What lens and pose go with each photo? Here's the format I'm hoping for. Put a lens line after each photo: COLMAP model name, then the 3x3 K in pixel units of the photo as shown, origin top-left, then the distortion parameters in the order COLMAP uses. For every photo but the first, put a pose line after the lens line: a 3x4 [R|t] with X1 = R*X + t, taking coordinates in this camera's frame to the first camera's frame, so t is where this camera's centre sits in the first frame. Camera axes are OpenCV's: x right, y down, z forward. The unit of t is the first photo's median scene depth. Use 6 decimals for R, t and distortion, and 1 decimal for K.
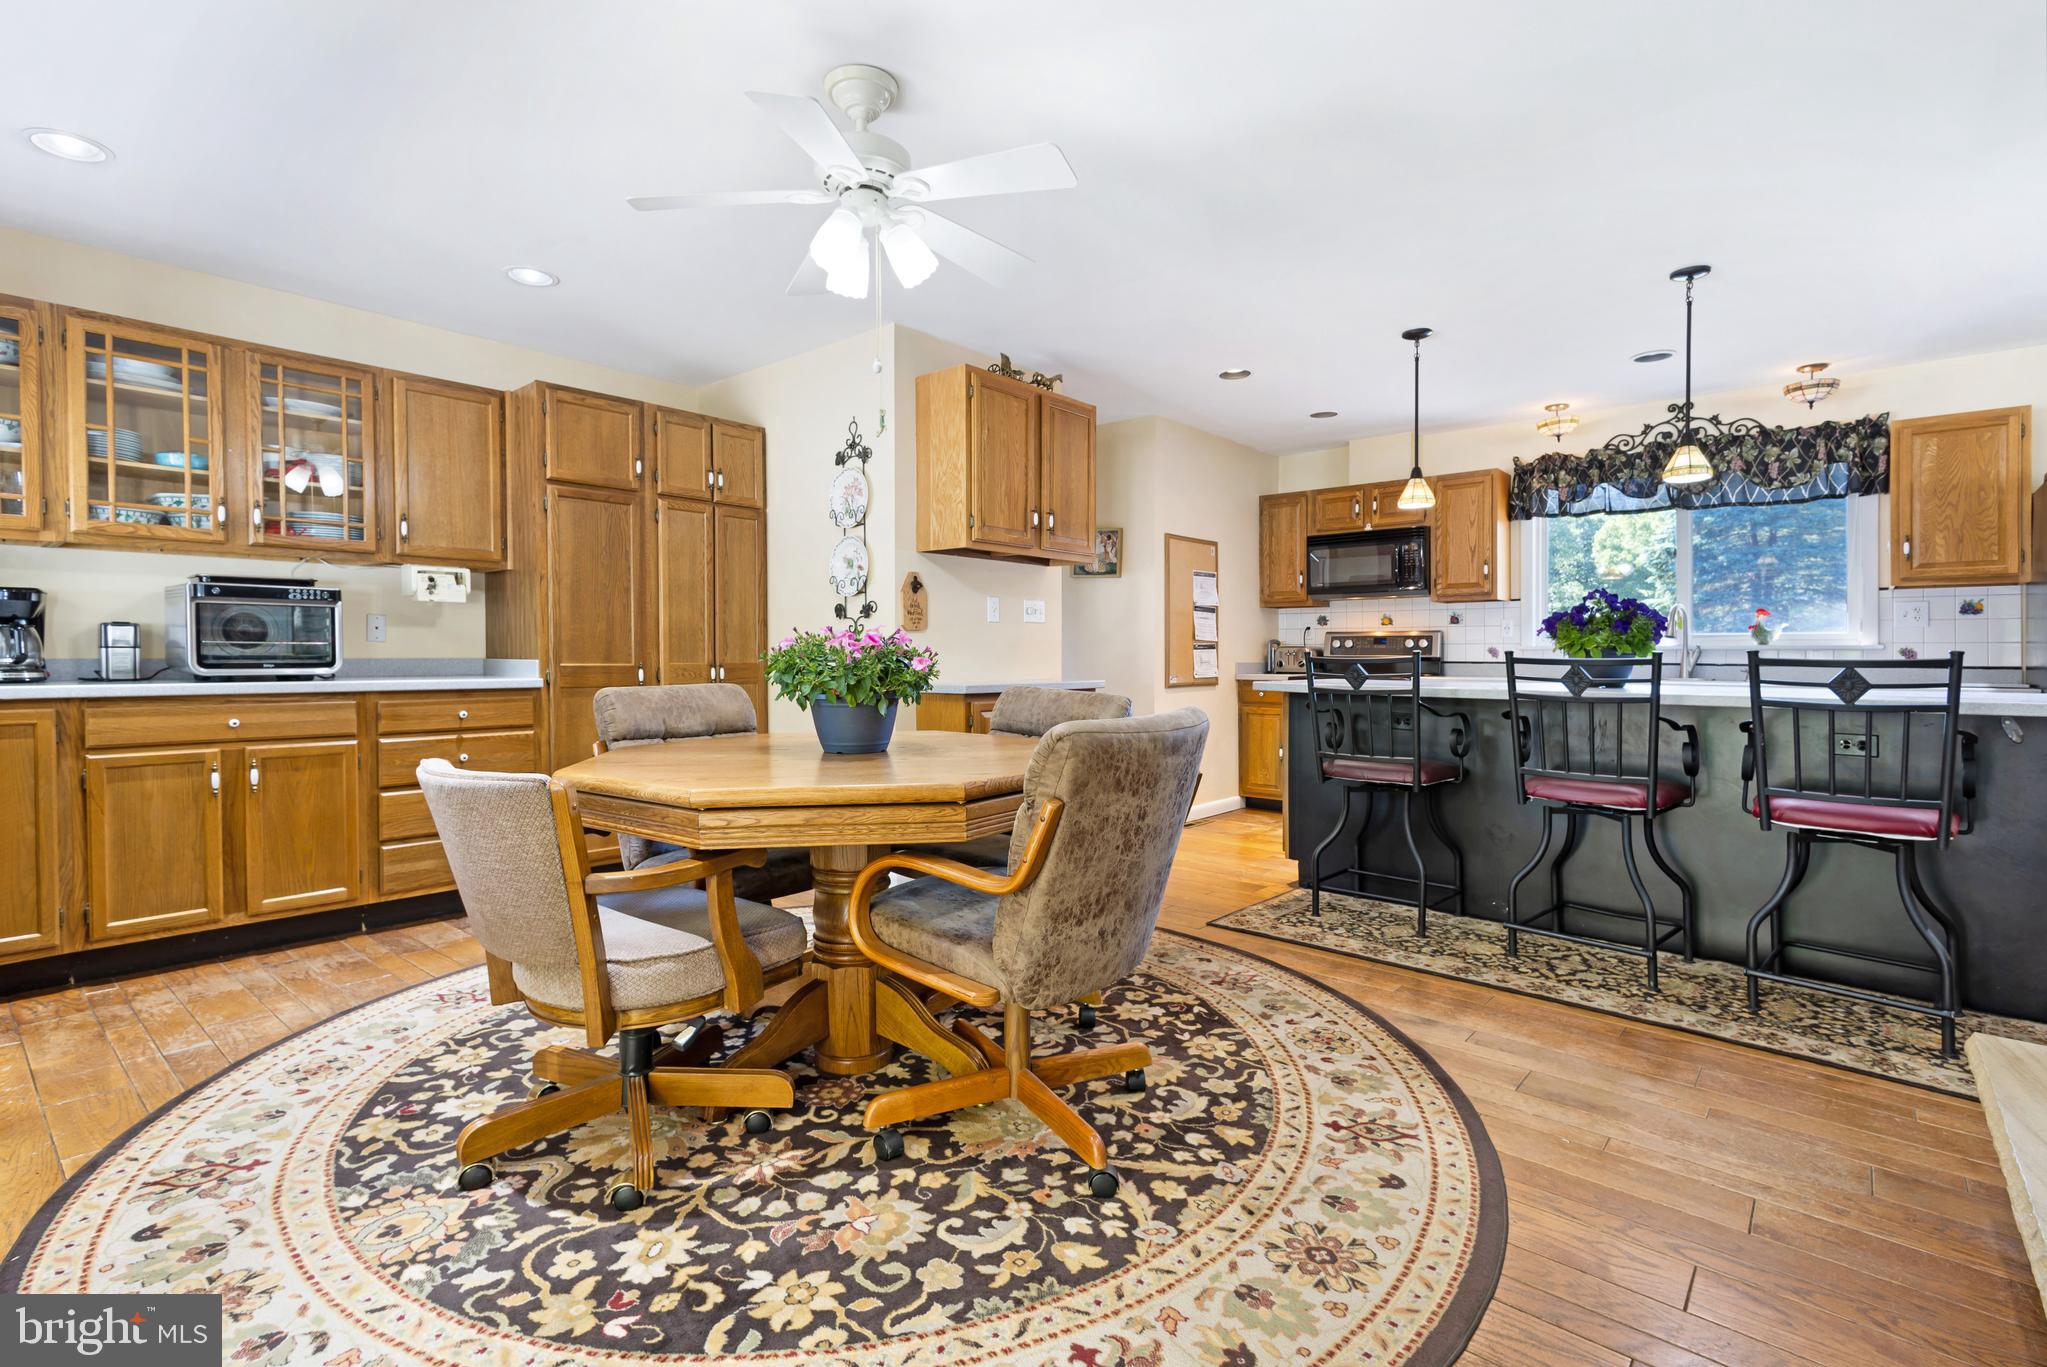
lens RADIAL K [[973.8, 0, 1017.4], [0, 973.8, 664.2], [0, 0, 1]] dist [0.006958, 0.000264]
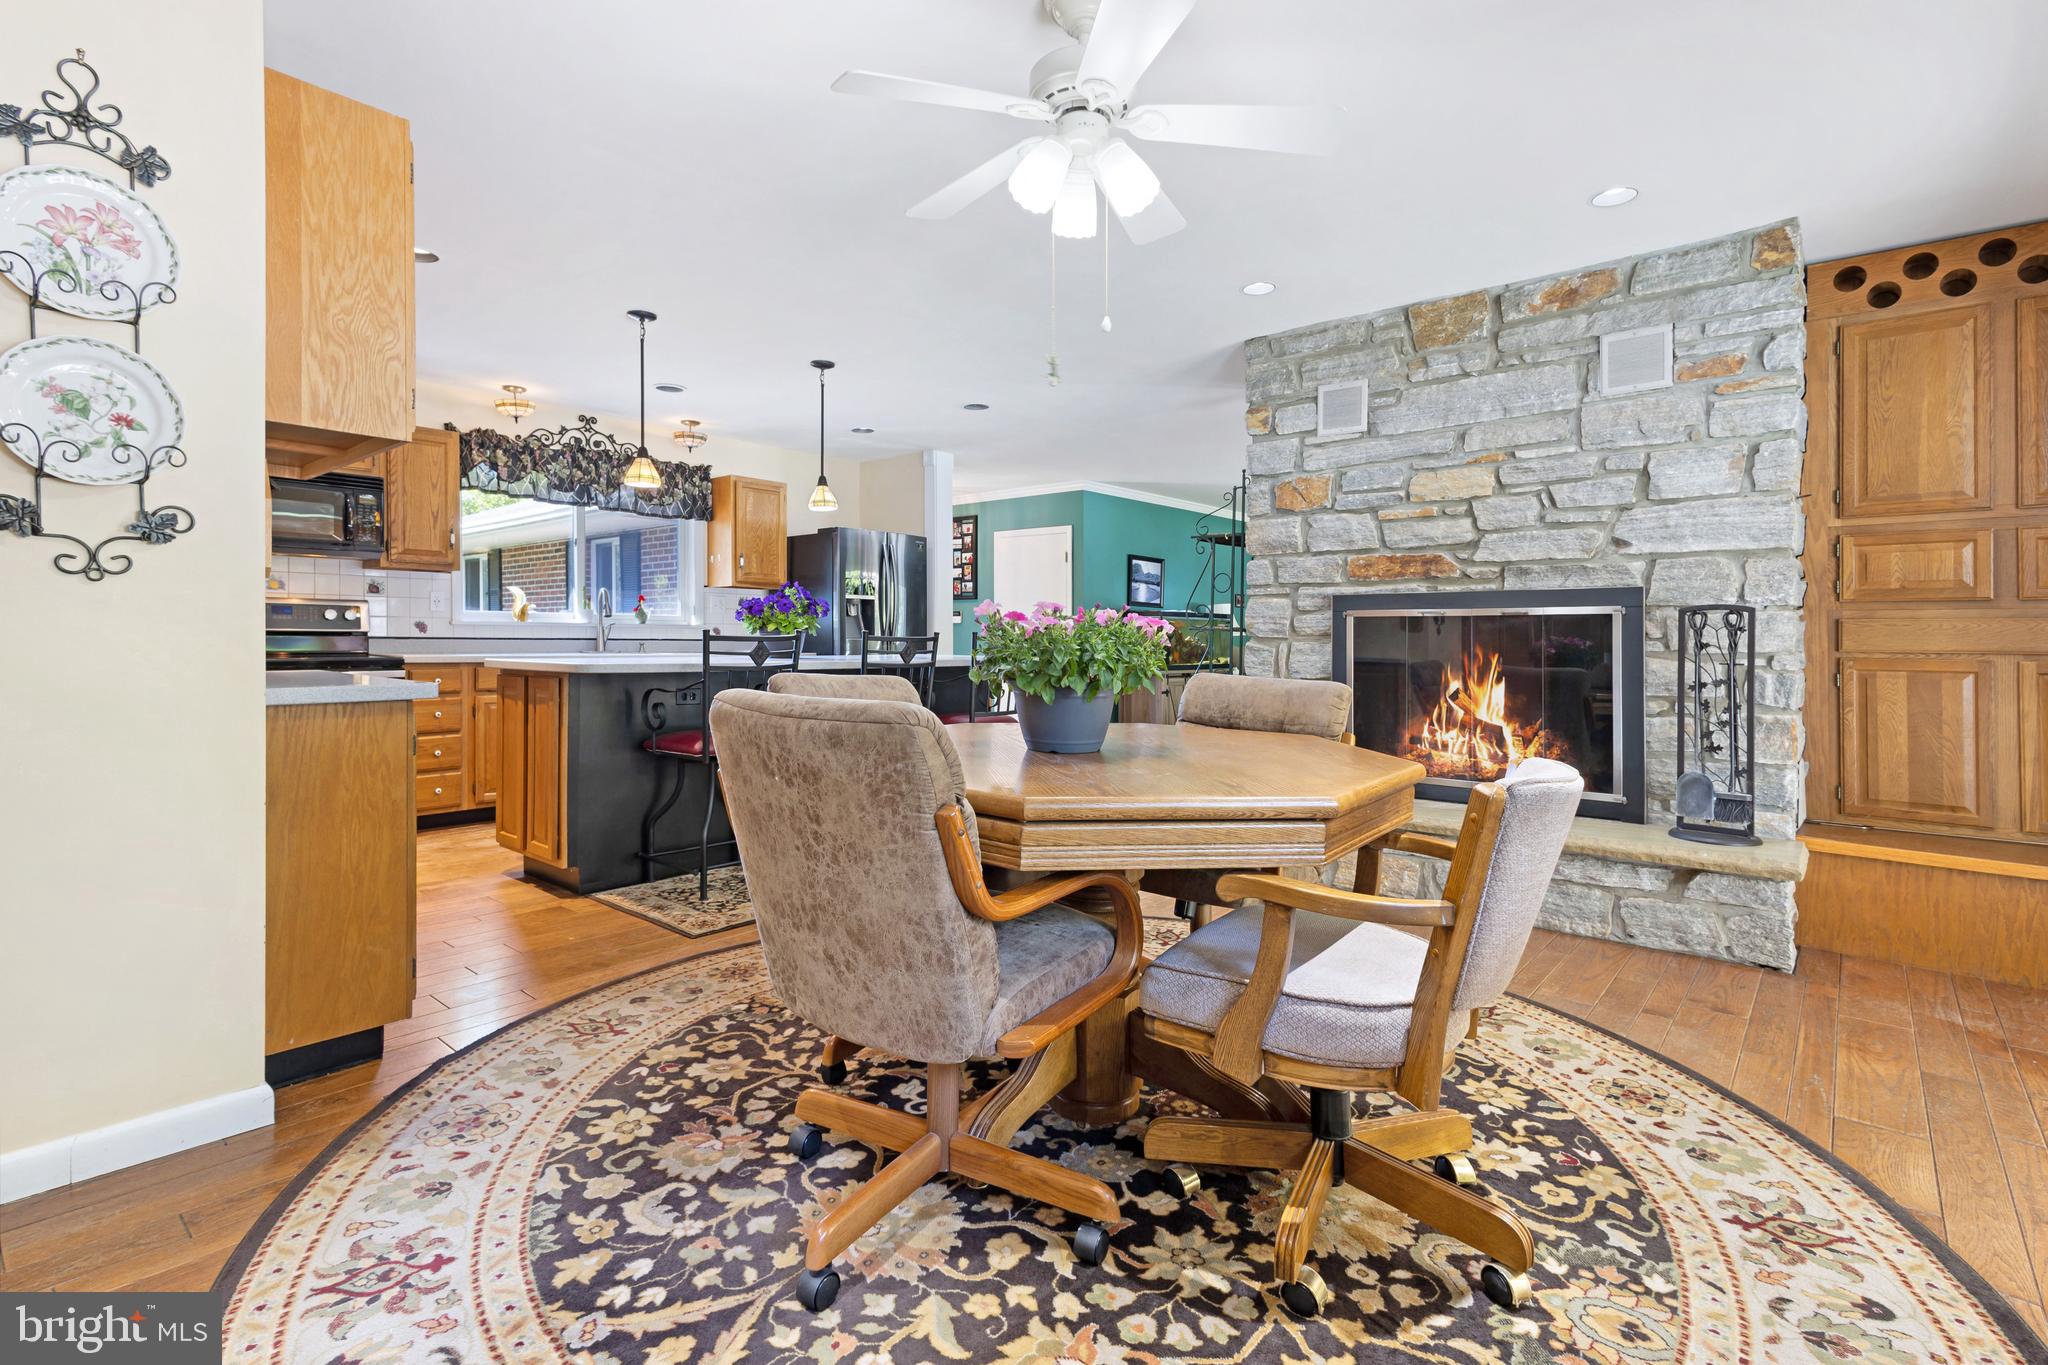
lens RADIAL K [[945.7, 0, 1017.4], [0, 945.7, 648.2], [0, 0, 1]] dist [0.008124, -0.000144]
pose [[0.005625, -0.013426, 0.999894, -1.089477], [-0.002679, 0.999906, 0.013441, -0.014180], [-0.999981, -0.002754, 0.005588, 1.142983]]
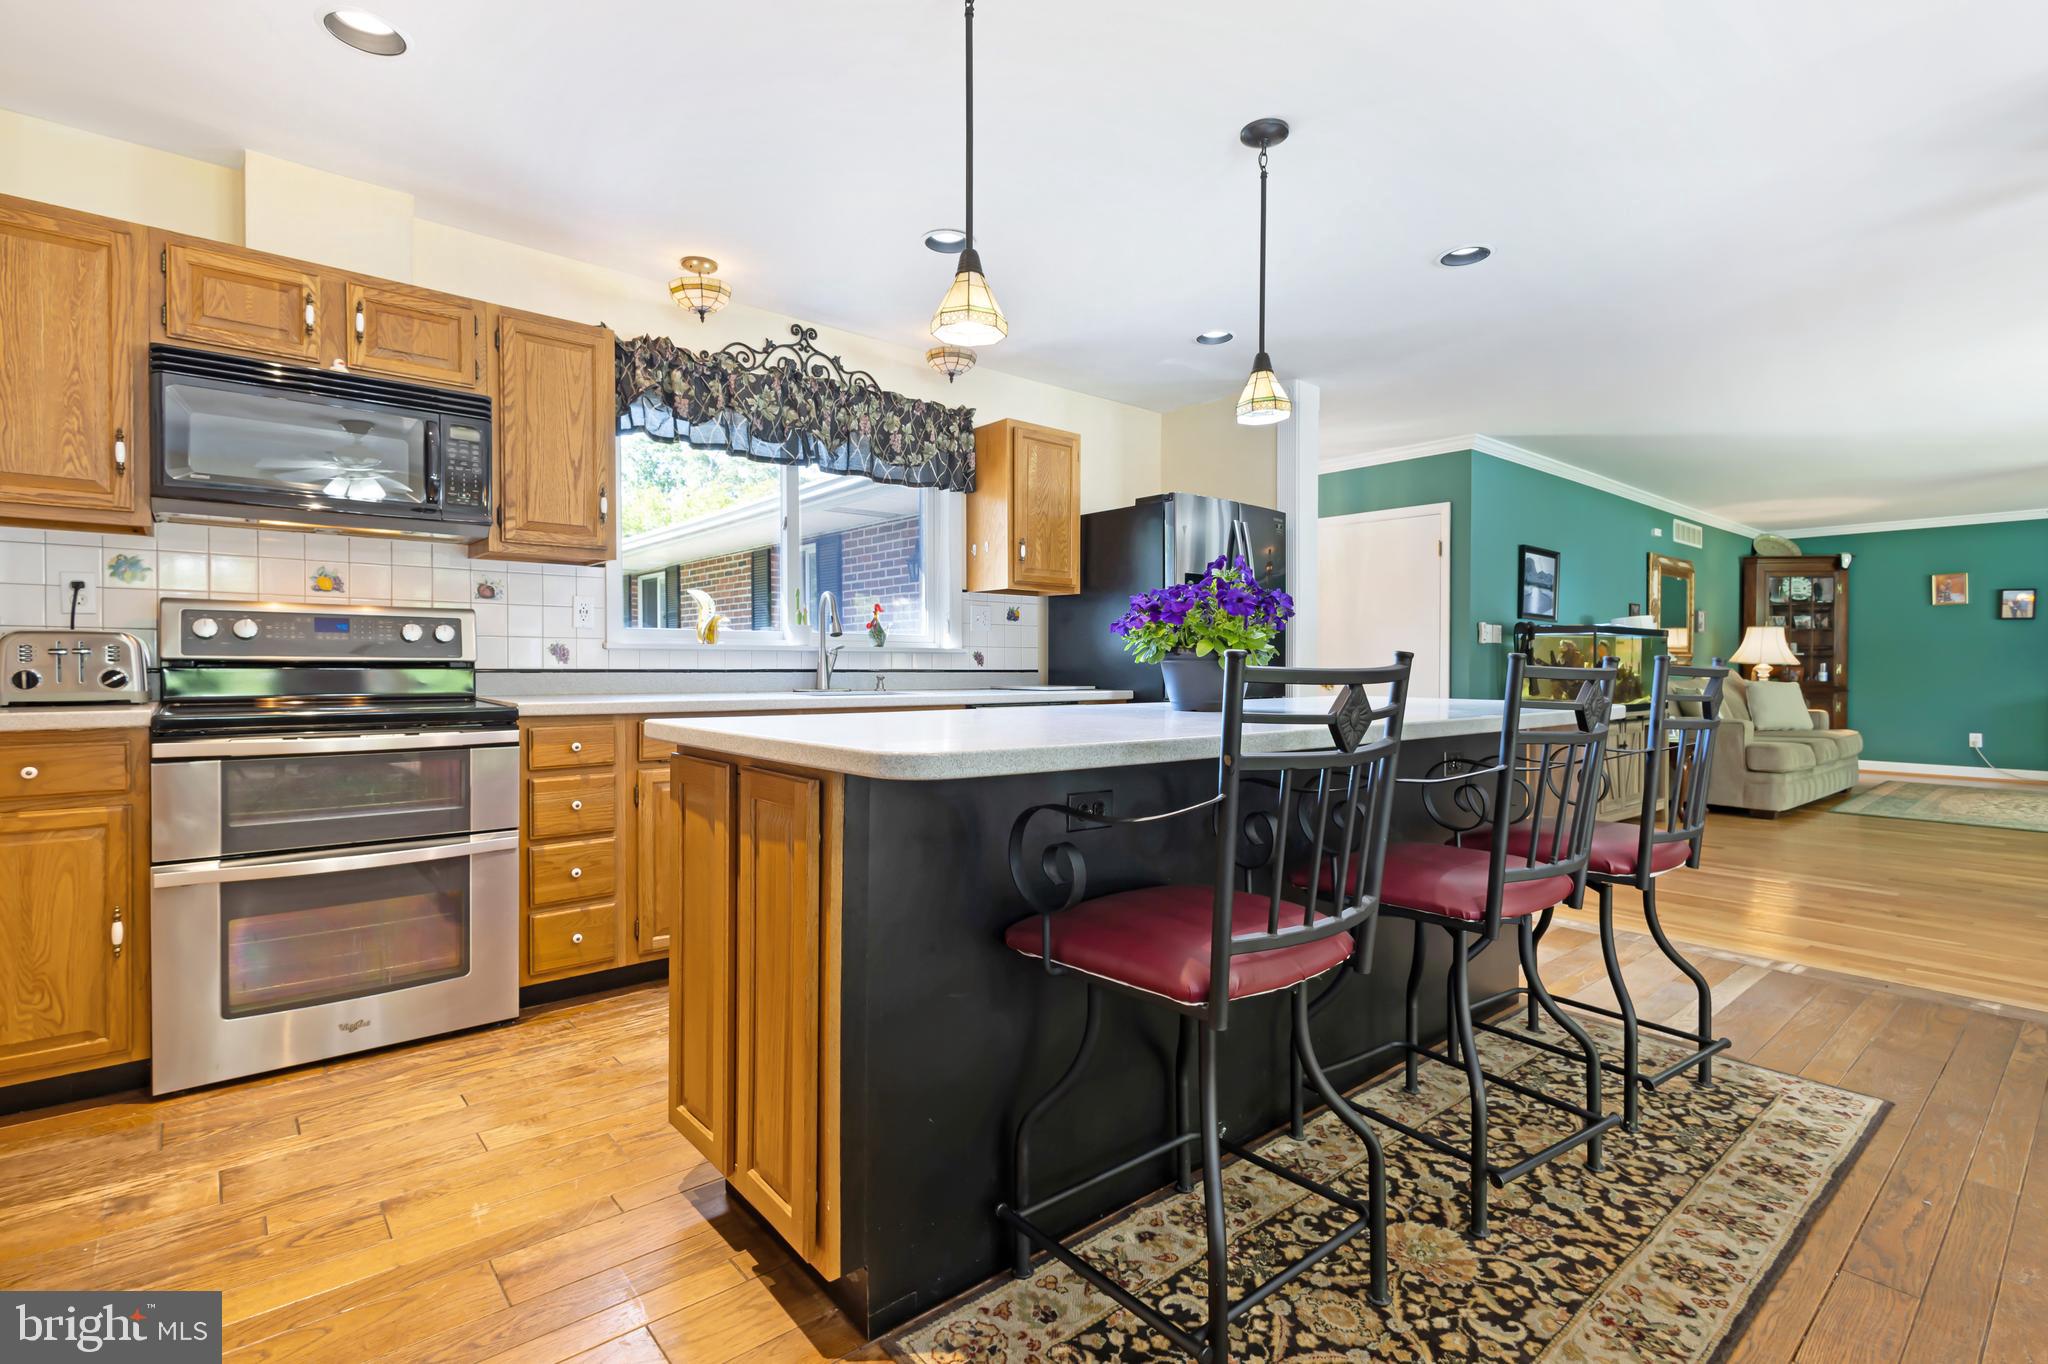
lens RADIAL K [[945.1, 0, 1024.1], [0, 945.1, 671.1], [0, 0, 1]] dist [0.003777, 0.000488]
pose [[0.154845, -0.009835, 0.987890, -0.052753], [0.001804, 0.999952, 0.009672, -0.016560], [-0.987937, 0.000285, 0.154855, 1.713720]]
